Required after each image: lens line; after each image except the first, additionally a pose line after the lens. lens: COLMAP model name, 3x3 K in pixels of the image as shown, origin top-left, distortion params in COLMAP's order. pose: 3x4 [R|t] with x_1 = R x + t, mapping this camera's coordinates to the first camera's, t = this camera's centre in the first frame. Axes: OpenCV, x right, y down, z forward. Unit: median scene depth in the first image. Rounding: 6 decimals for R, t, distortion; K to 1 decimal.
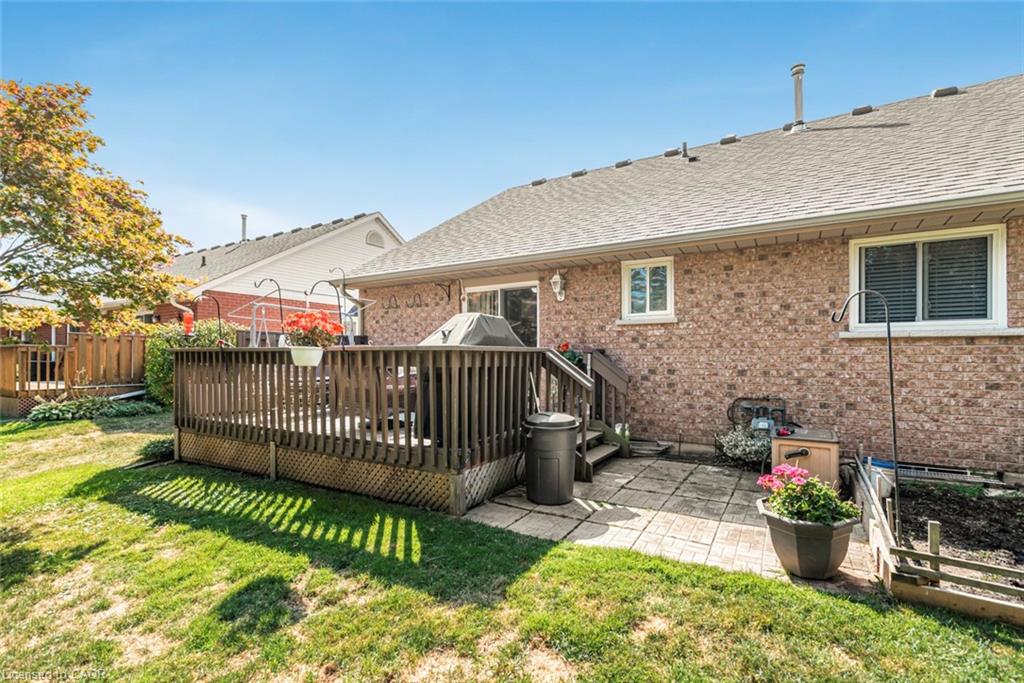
lens RADIAL K [[472.6, 0, 513.5], [0, 472.6, 360.0], [0, 0, 1]] dist [0.016049, -0.001607]
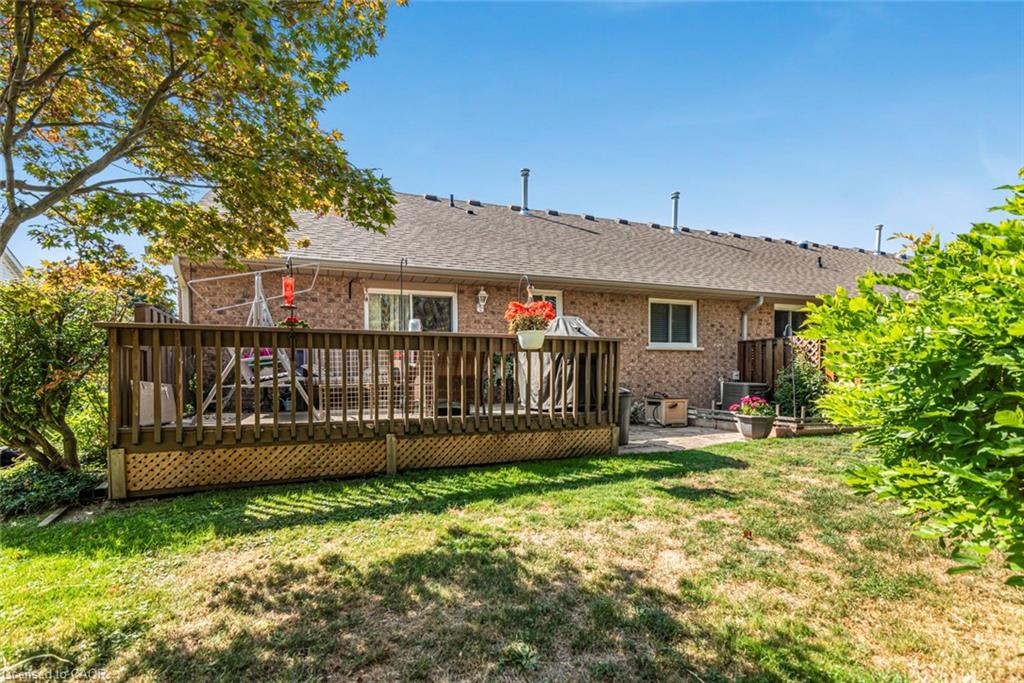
lens RADIAL K [[472.6, 0, 509.7], [0, 472.6, 375.4], [0, 0, 1]] dist [0.016049, -0.001607]
pose [[0.618382, 0.002359, 0.785874, -1.111520], [0.012084, 0.999849, -0.012510, 0.073816], [-0.785784, 0.017232, 0.618260, 0.264291]]
